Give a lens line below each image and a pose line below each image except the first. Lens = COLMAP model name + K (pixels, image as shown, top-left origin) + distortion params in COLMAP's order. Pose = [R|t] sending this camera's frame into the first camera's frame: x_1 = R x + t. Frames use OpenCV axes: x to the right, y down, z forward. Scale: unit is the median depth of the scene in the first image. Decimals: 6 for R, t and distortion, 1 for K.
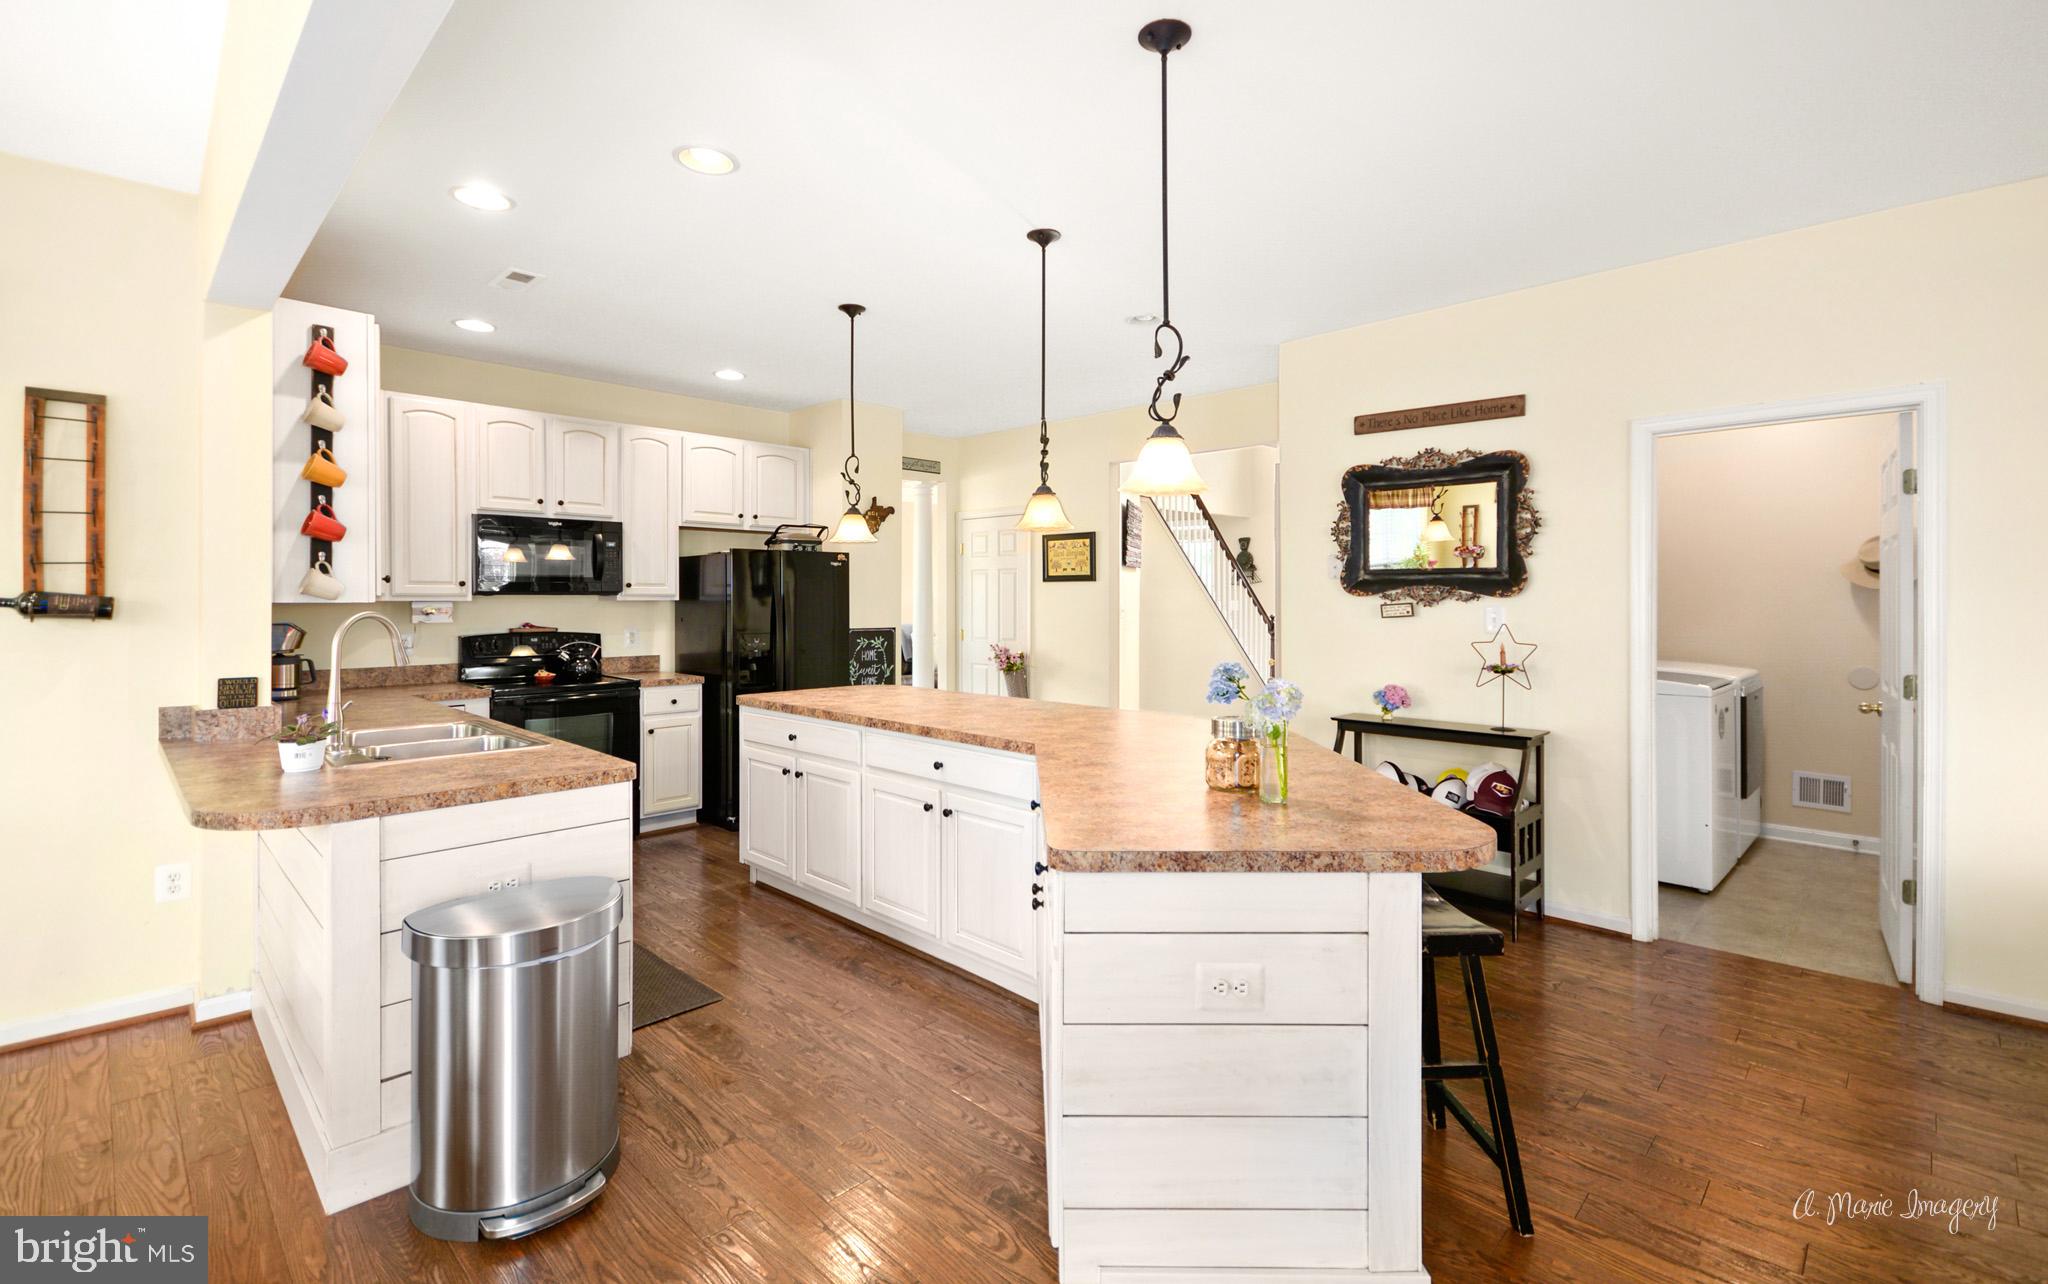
lens RADIAL K [[897.8, 0, 1026.5], [0, 897.8, 610.3], [0, 0, 1]] dist [0.012552, -0.004780]
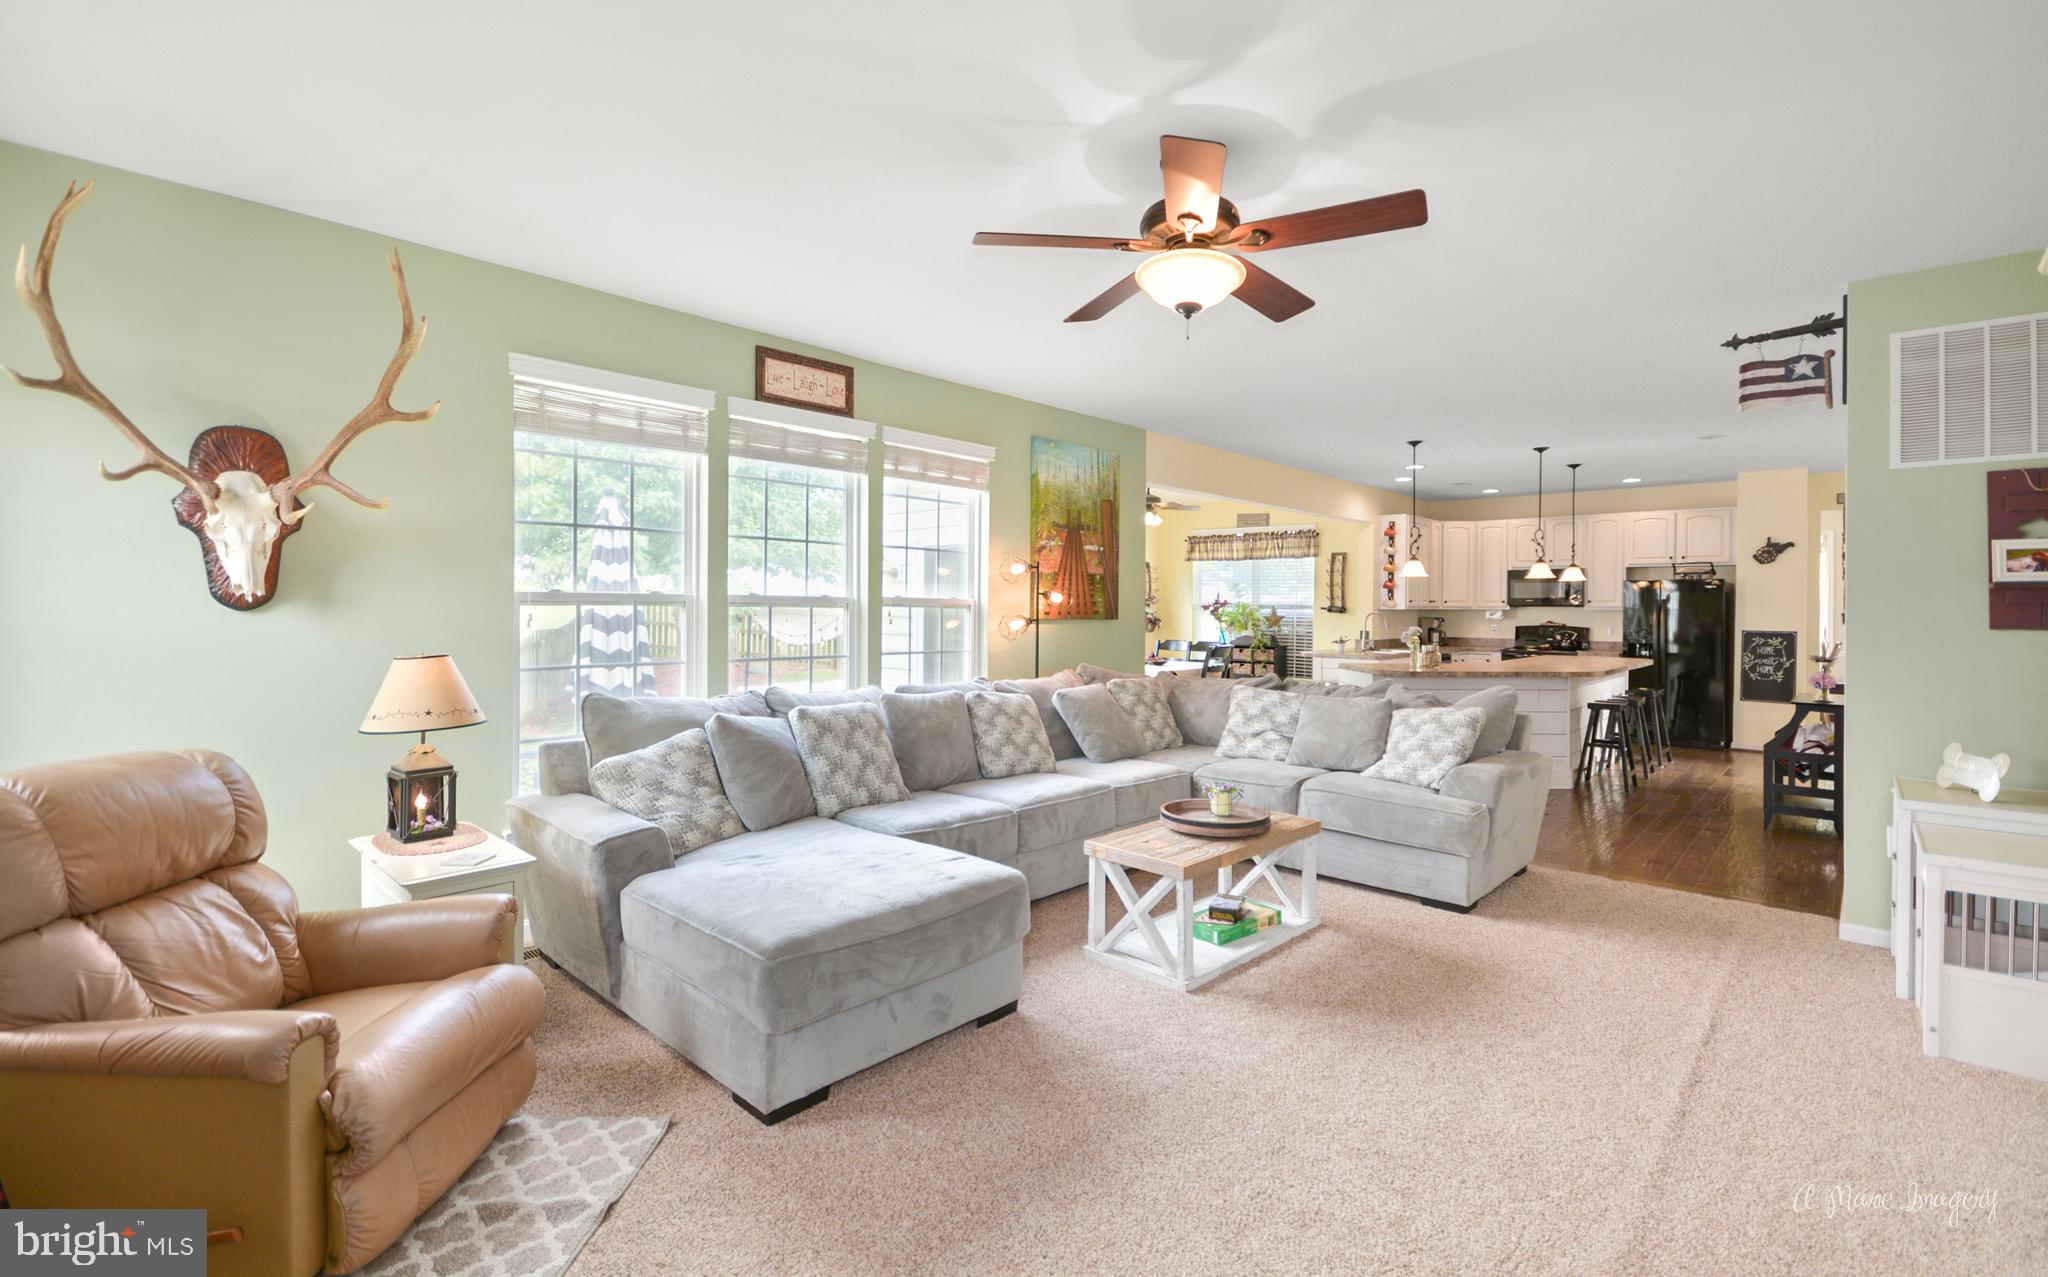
lens RADIAL K [[908.4, 0, 1006.8], [0, 908.4, 605.0], [0, 0, 1]] dist [0.013160, -0.004502]
pose [[0.006027, -0.000707, -0.999982, 1.778389], [-0.018040, 0.999837, -0.000815, 0.002659], [0.999819, 0.018045, 0.006014, -0.267109]]
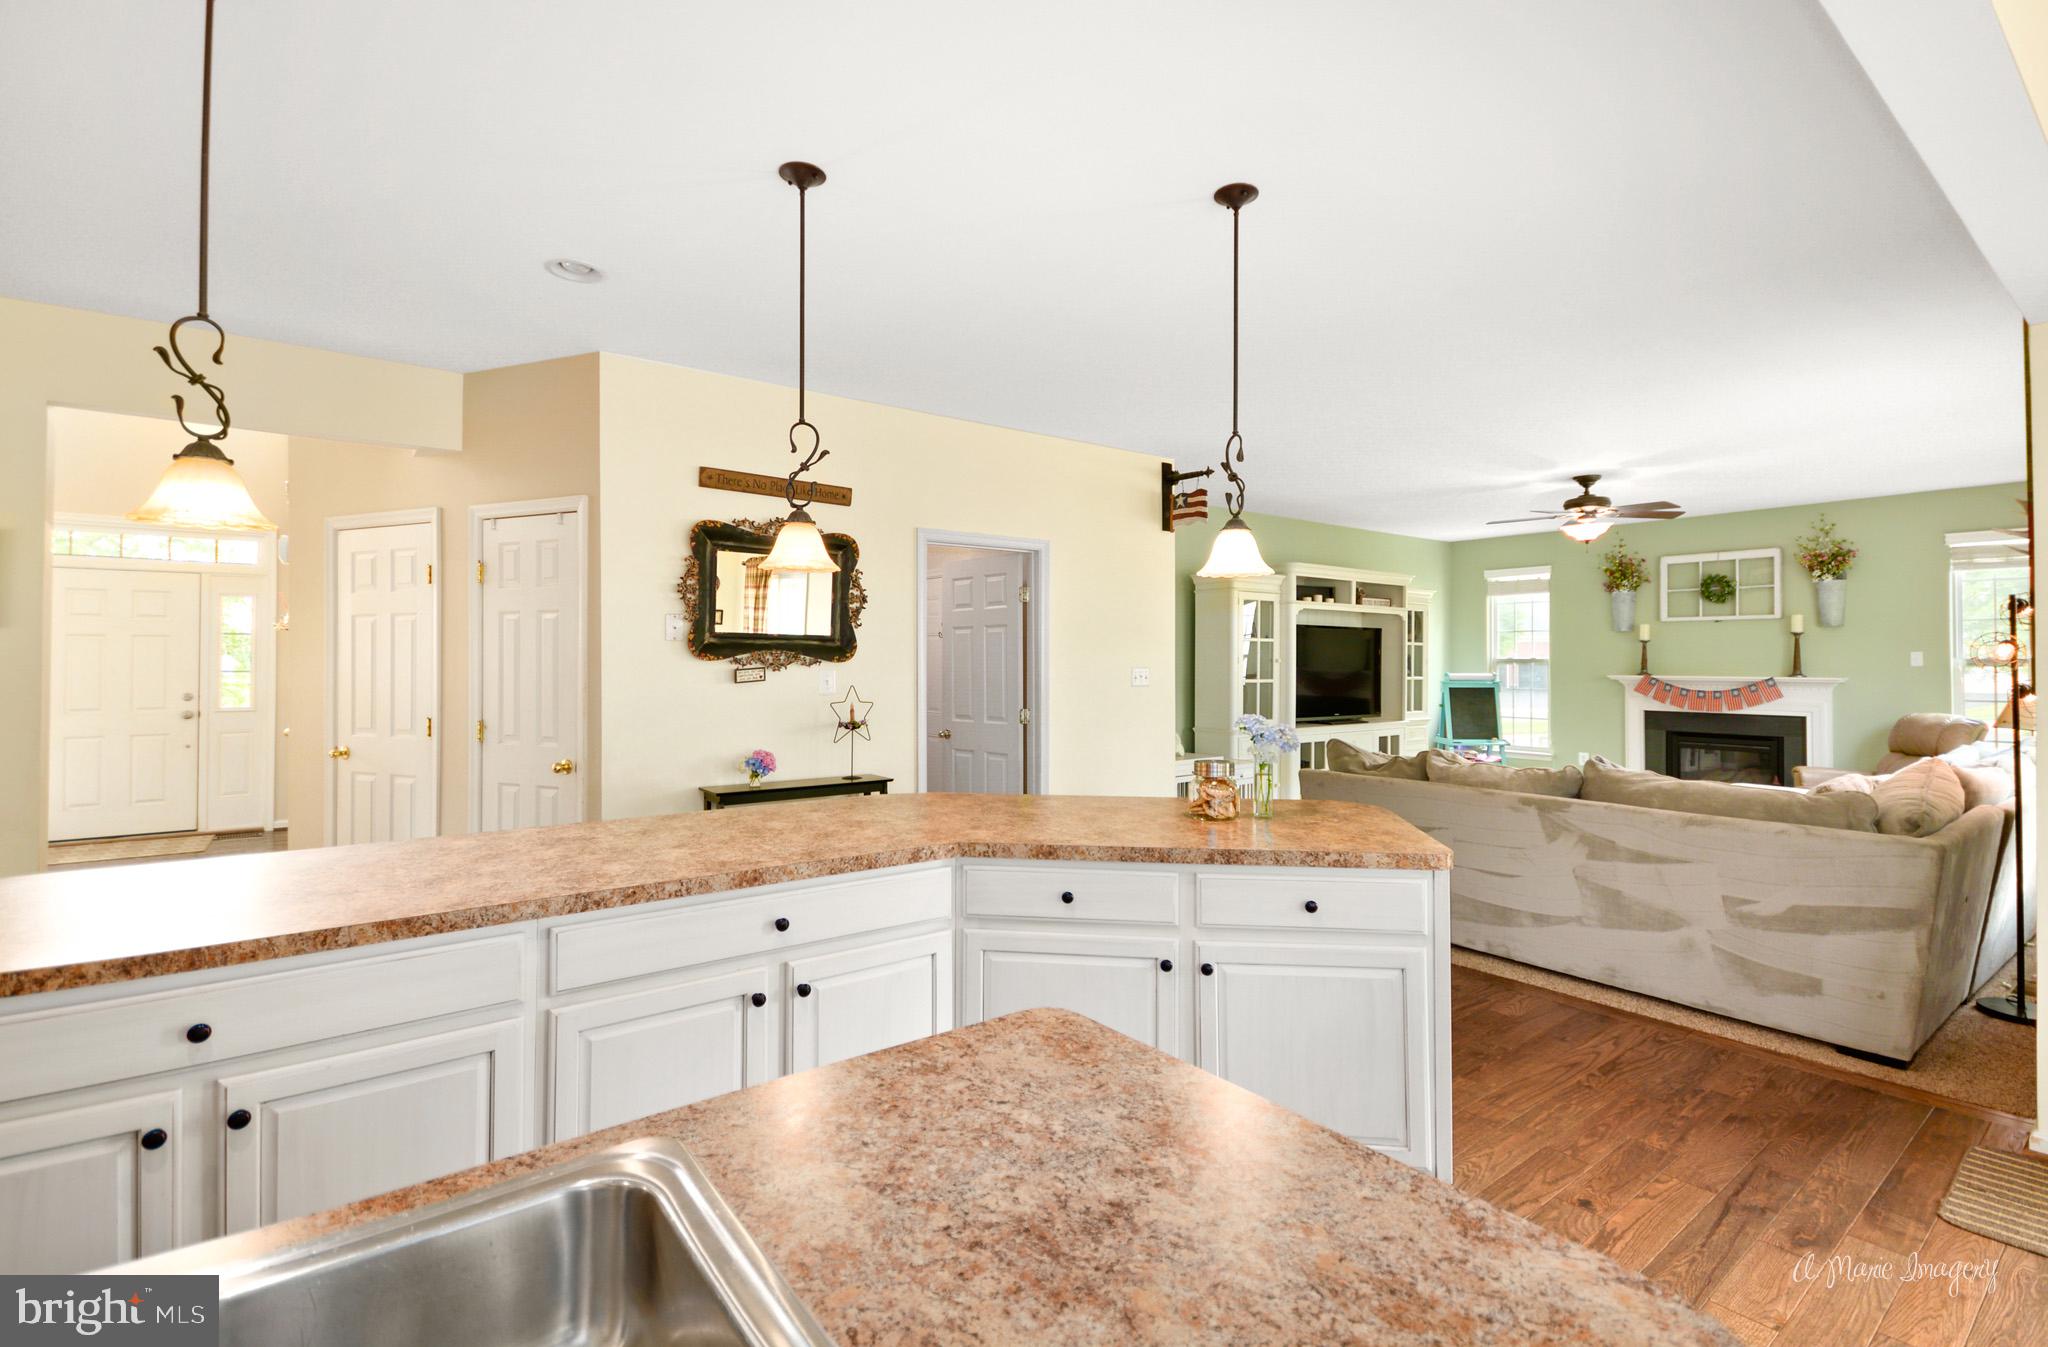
lens RADIAL K [[924.8, 0, 1046.2], [0, 924.8, 646.0], [0, 0, 1]] dist [0.006431, -0.000615]
pose [[0.141746, 0.019808, 0.989705, -0.546762], [0.011252, 0.999703, -0.021619, -0.006451], [-0.989839, 0.014201, 0.141481, 0.540354]]
